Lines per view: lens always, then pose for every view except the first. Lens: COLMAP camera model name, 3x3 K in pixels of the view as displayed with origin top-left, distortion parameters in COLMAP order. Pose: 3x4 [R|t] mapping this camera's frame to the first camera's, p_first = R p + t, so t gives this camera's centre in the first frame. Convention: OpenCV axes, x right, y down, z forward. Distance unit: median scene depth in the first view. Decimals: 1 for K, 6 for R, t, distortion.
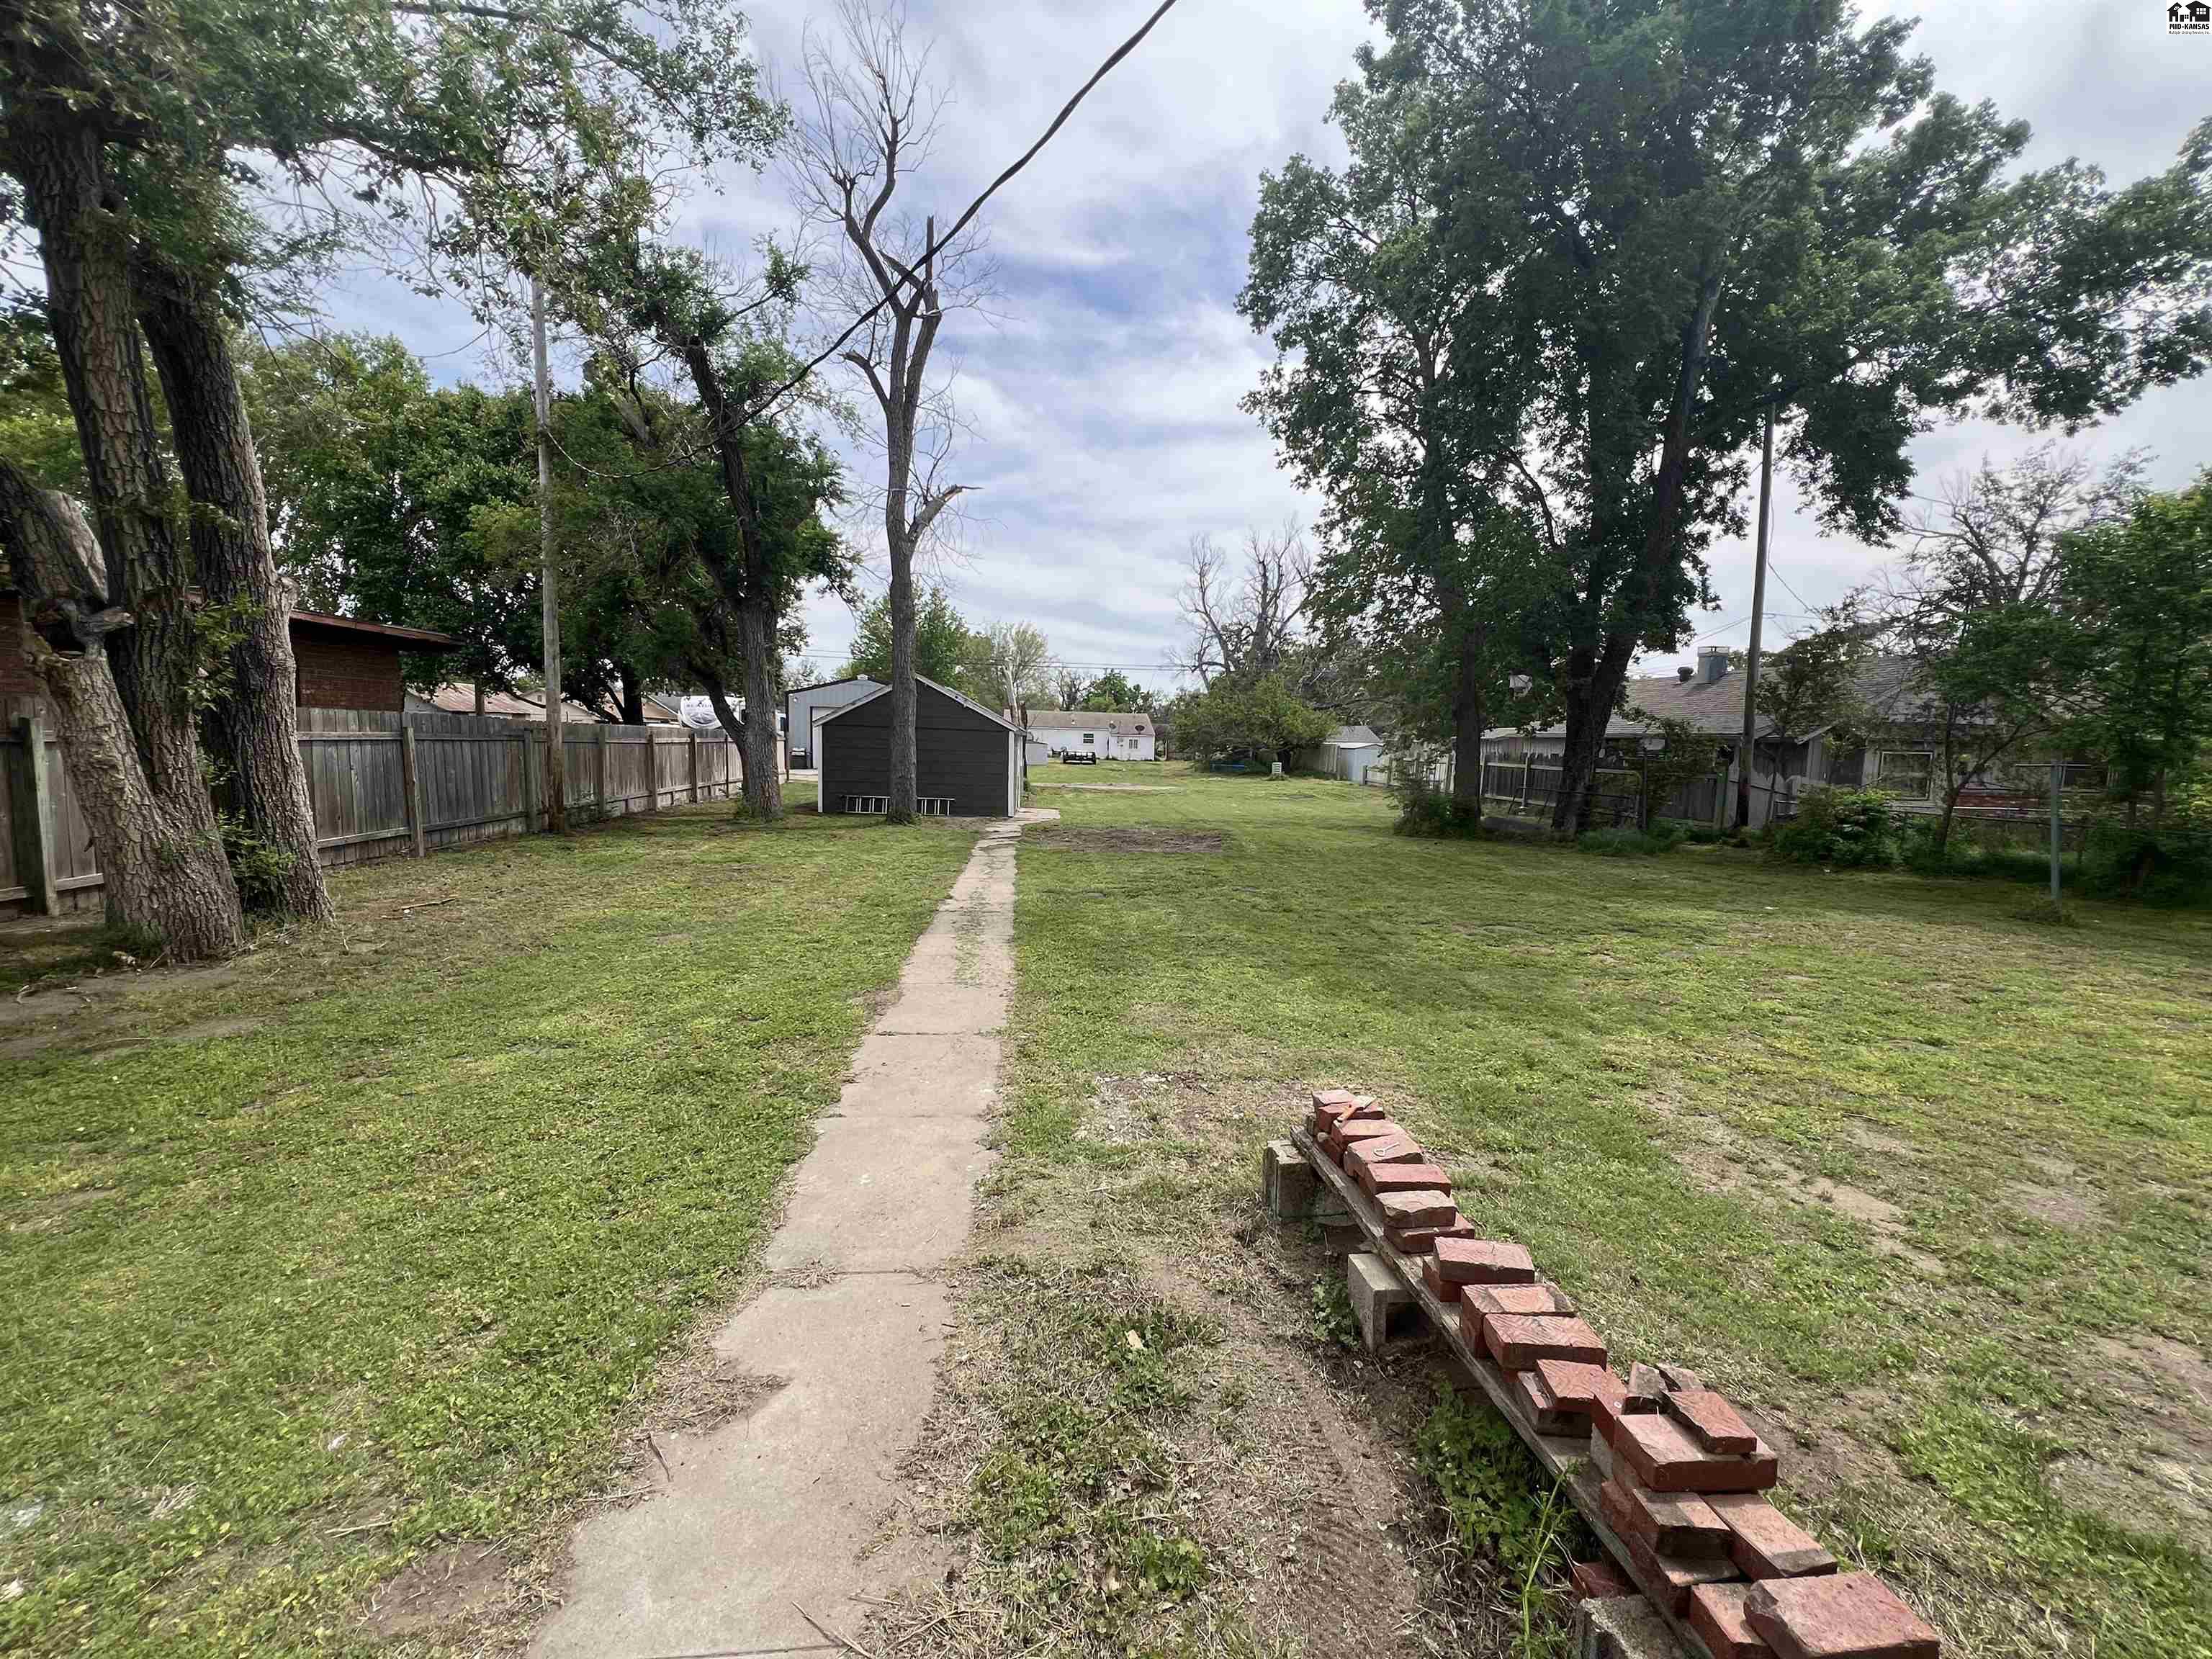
lens RADIAL K [[891.0, 0, 1106.0], [0, 891.0, 829.5], [0, 0, 1]] dist [-0.000719, -0.000248]
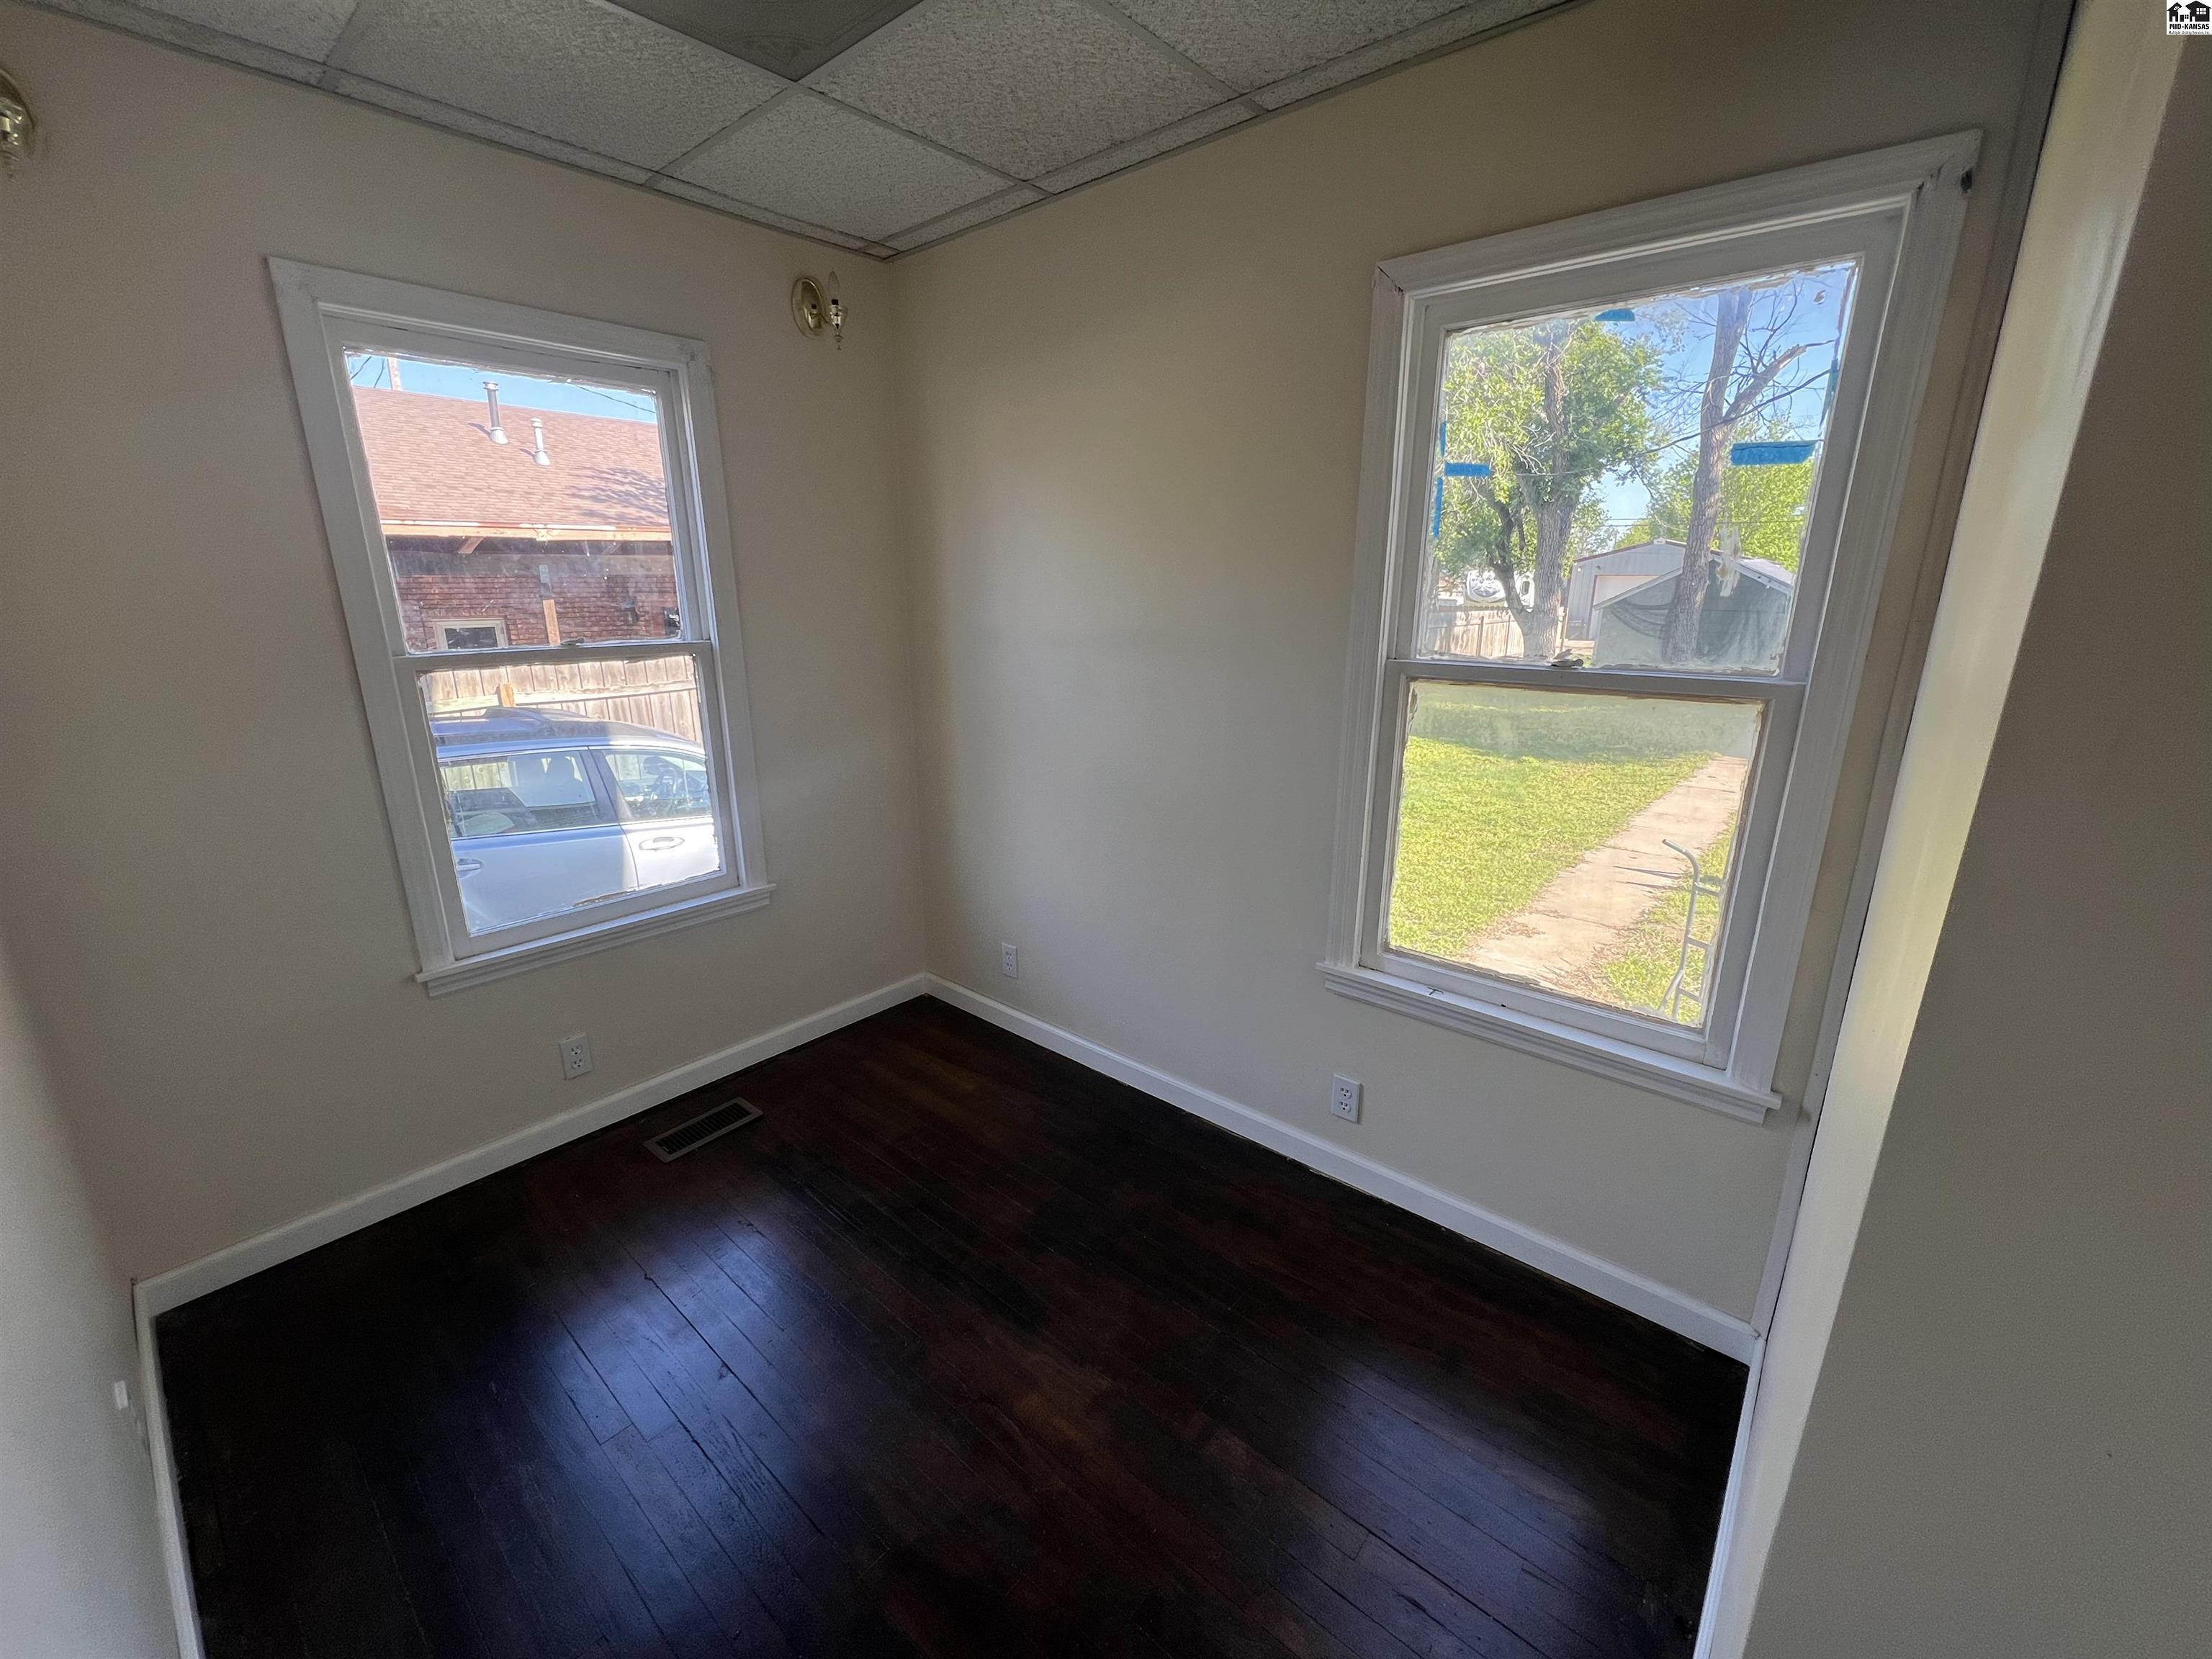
lens RADIAL K [[891.0, 0, 1106.0], [0, 891.0, 829.5], [0, 0, 1]] dist [-0.000719, -0.000248]
pose [[0.697253, 0.174622, -0.695231, 0.071379], [-0.064202, 0.981190, 0.182057, -0.009359], [0.713945, -0.082304, 0.695348, -0.239575]]
